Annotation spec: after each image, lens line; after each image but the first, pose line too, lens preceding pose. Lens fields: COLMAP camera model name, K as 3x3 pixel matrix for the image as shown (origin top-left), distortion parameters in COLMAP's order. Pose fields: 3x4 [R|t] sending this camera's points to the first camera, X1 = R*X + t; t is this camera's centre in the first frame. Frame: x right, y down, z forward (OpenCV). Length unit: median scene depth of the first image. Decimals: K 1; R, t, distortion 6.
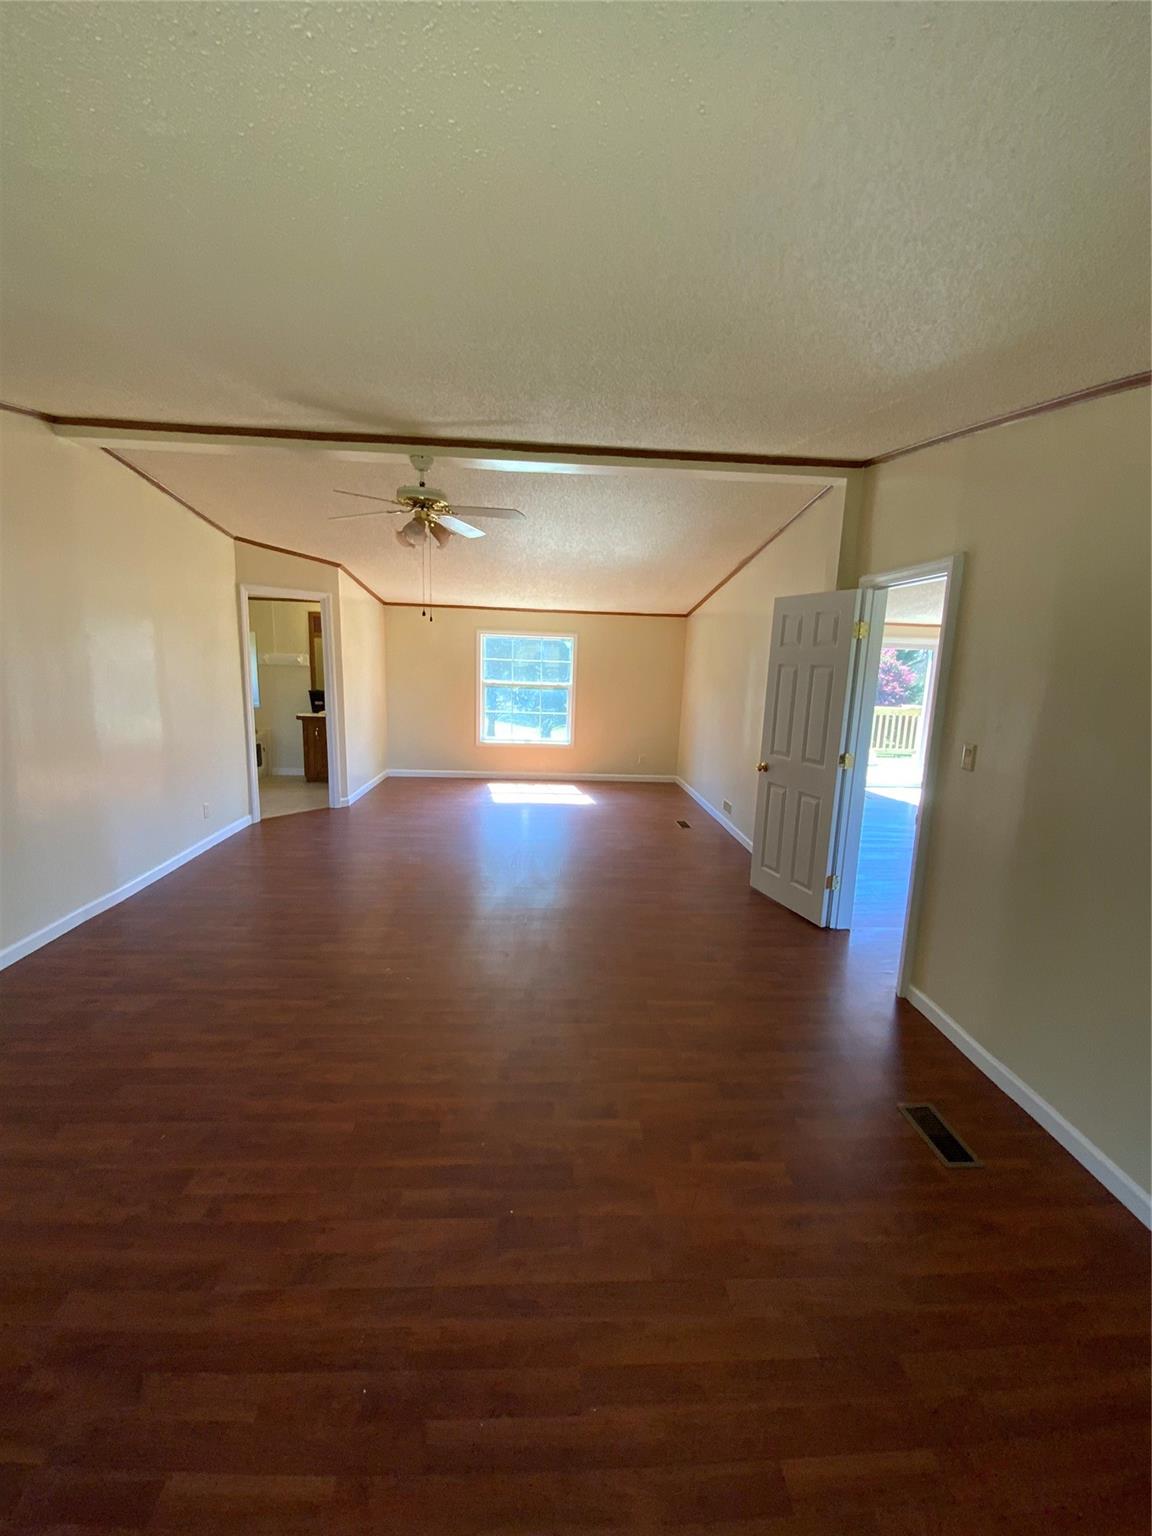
lens RADIAL K [[626.5, 0, 584.1], [0, 626.5, 759.1], [0, 0, 1]] dist [0.003548, -0.003244]
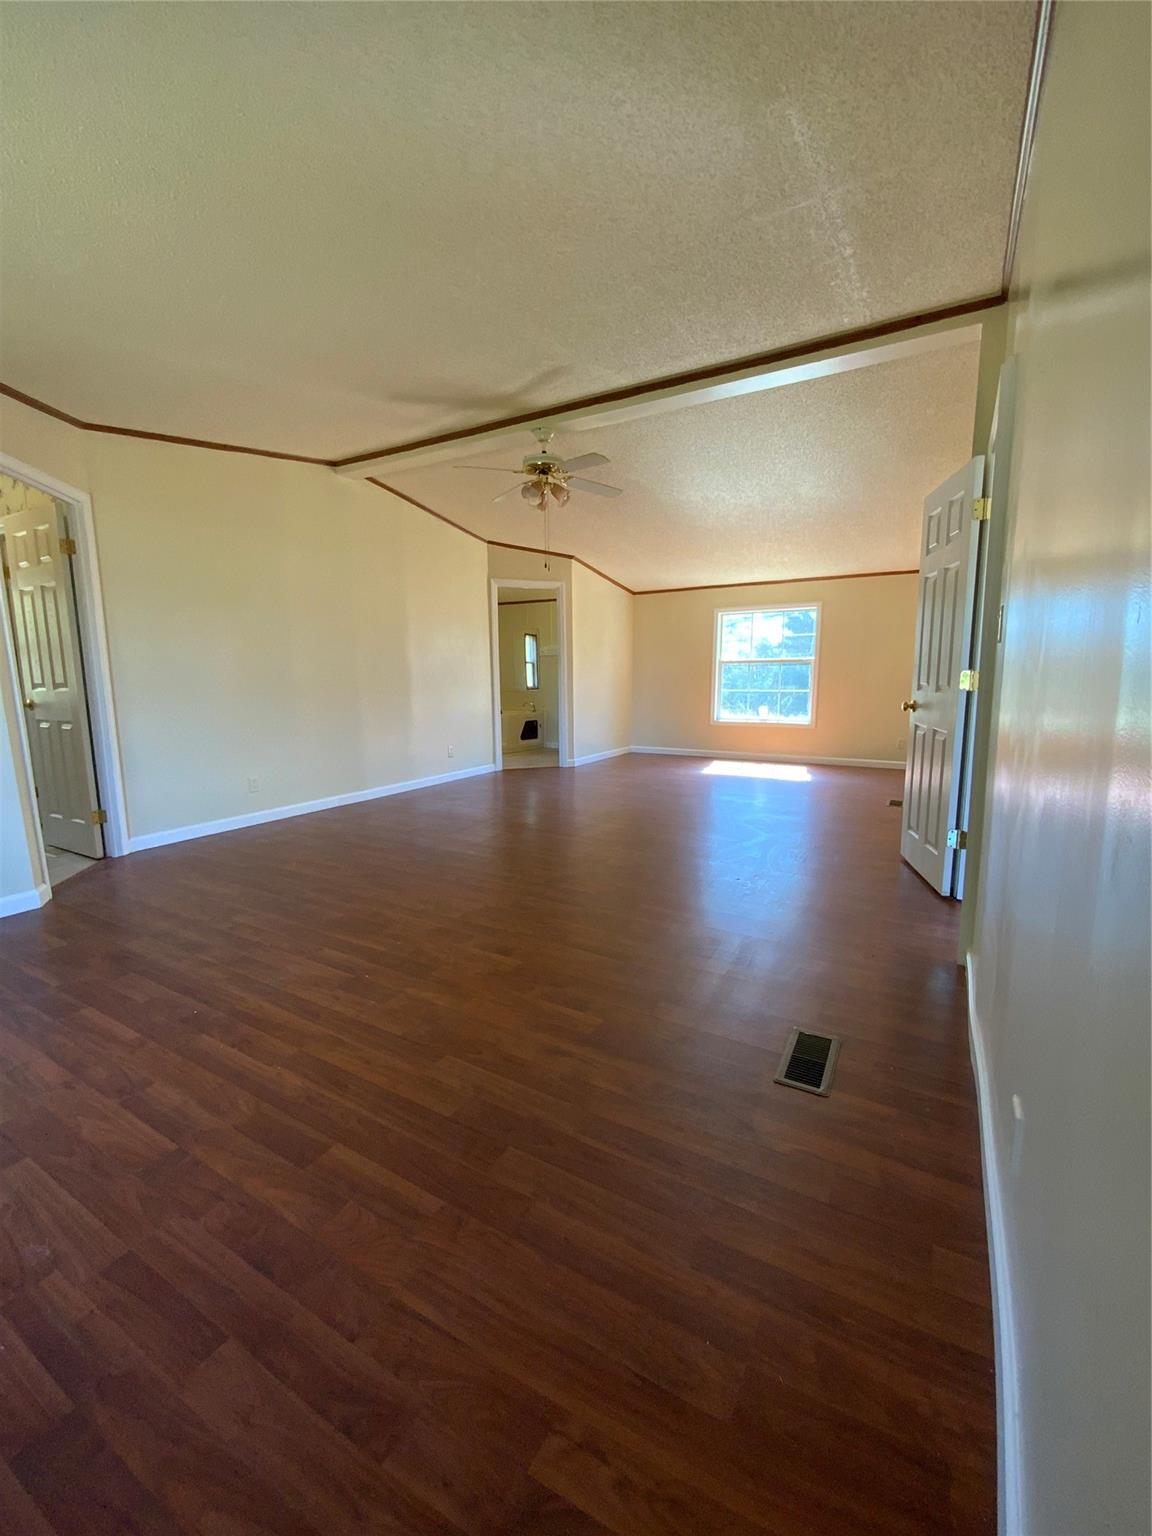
lens RADIAL K [[626.5, 0, 582.8], [0, 626.5, 762.3], [0, 0, 1]] dist [0.003548, -0.003244]
pose [[0.836788, 0.037935, -0.546211, 0.462973], [-0.056447, 0.998258, -0.017145, 0.151964], [0.544610, 0.045179, 0.837472, 0.088738]]
